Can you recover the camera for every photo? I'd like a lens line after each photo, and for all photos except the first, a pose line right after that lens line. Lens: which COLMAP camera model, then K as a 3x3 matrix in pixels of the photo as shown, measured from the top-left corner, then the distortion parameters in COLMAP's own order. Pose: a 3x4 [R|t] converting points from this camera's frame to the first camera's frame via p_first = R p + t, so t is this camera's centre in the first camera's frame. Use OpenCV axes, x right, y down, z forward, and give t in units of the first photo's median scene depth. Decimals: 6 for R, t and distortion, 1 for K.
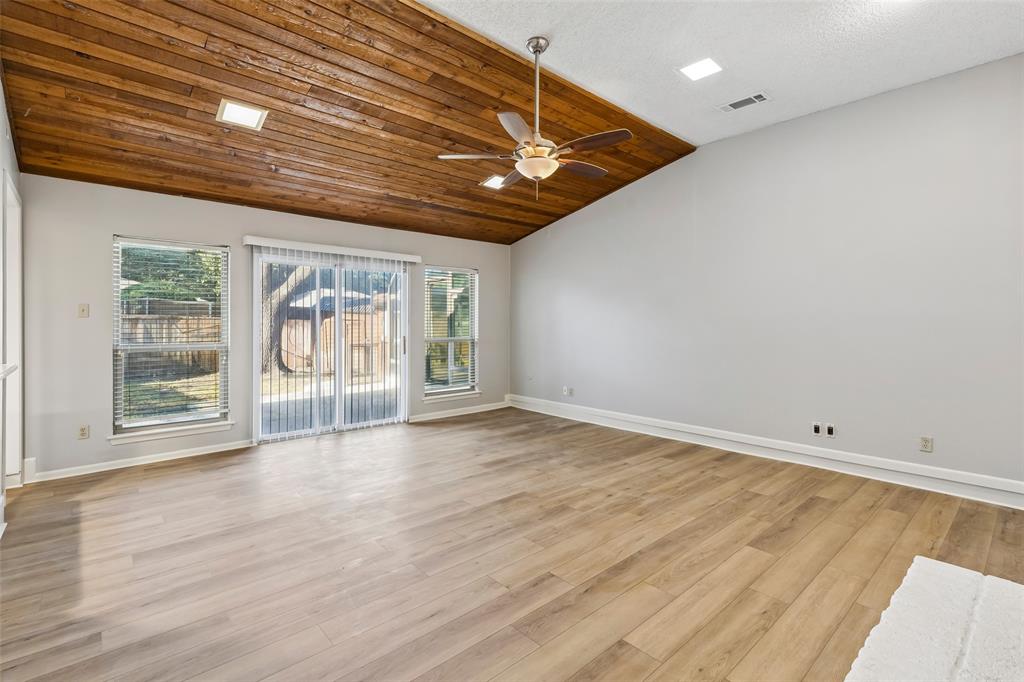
lens RADIAL K [[473.5, 0, 517.9], [0, 473.5, 322.4], [0, 0, 1]] dist [0.004502, 0.000115]
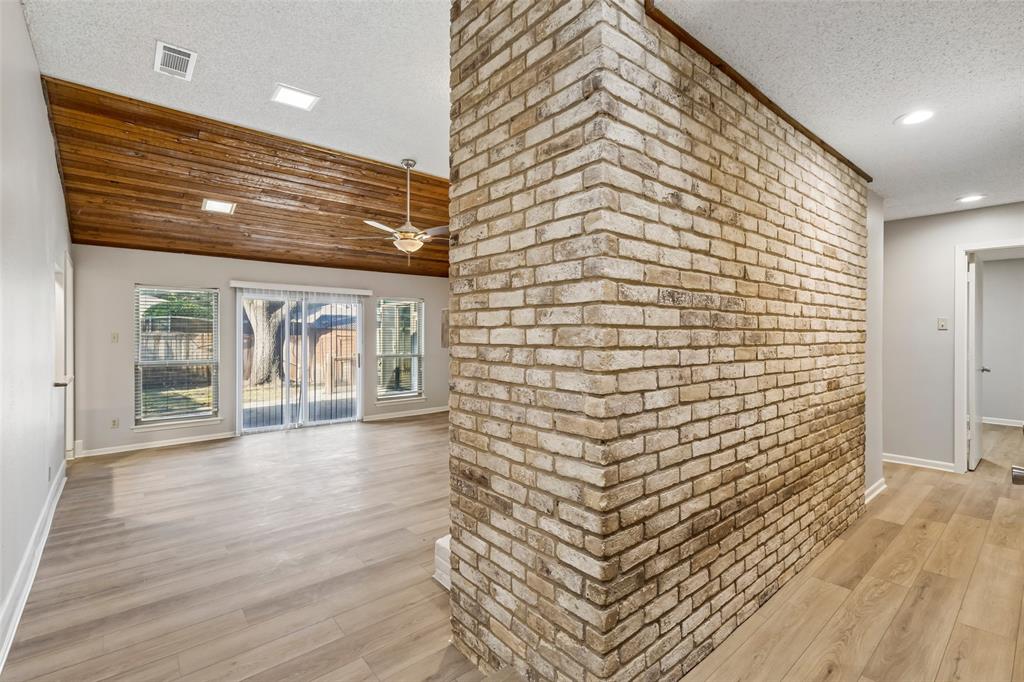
lens RADIAL K [[468.1, 0, 516.9], [0, 468.1, 333.1], [0, 0, 1]] dist [0.004449, -0.000131]
pose [[0.999517, -0.003649, -0.030873, 0.385135], [0.003577, 0.999991, -0.002395, -0.036389], [0.030881, 0.002283, 0.999520, -0.423906]]
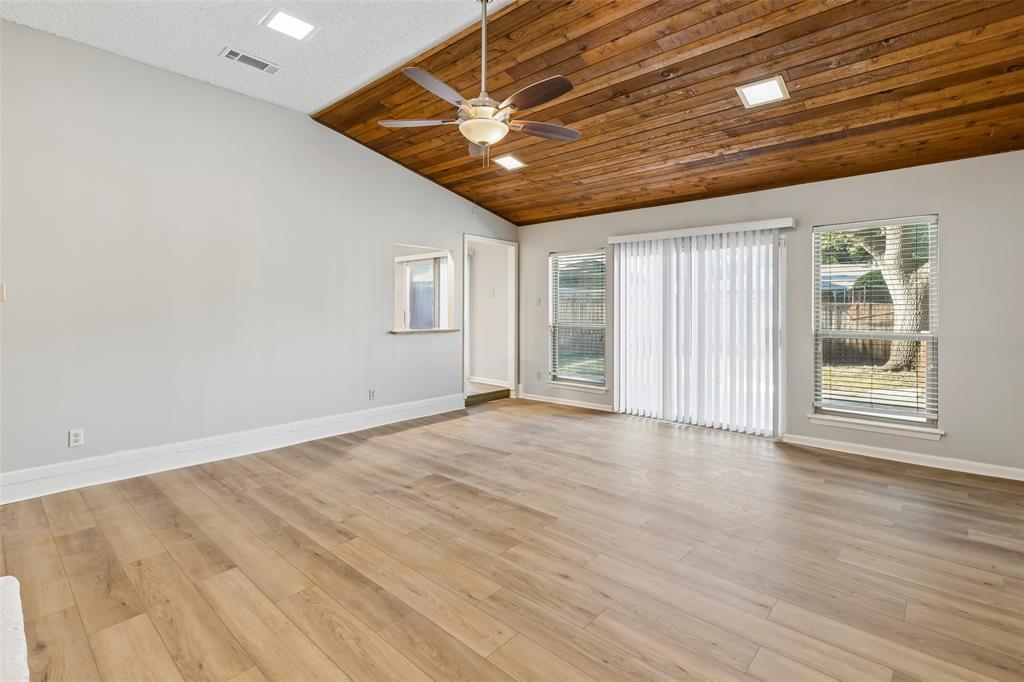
lens RADIAL K [[475.1, 0, 516.6], [0, 475.1, 308.9], [0, 0, 1]] dist [0.007144, -0.000367]
pose [[0.108563, -0.001411, -0.994089, 0.827953], [0.000474, 0.999999, -0.001368, 0.002971], [0.994089, -0.000323, 0.108564, 0.863113]]
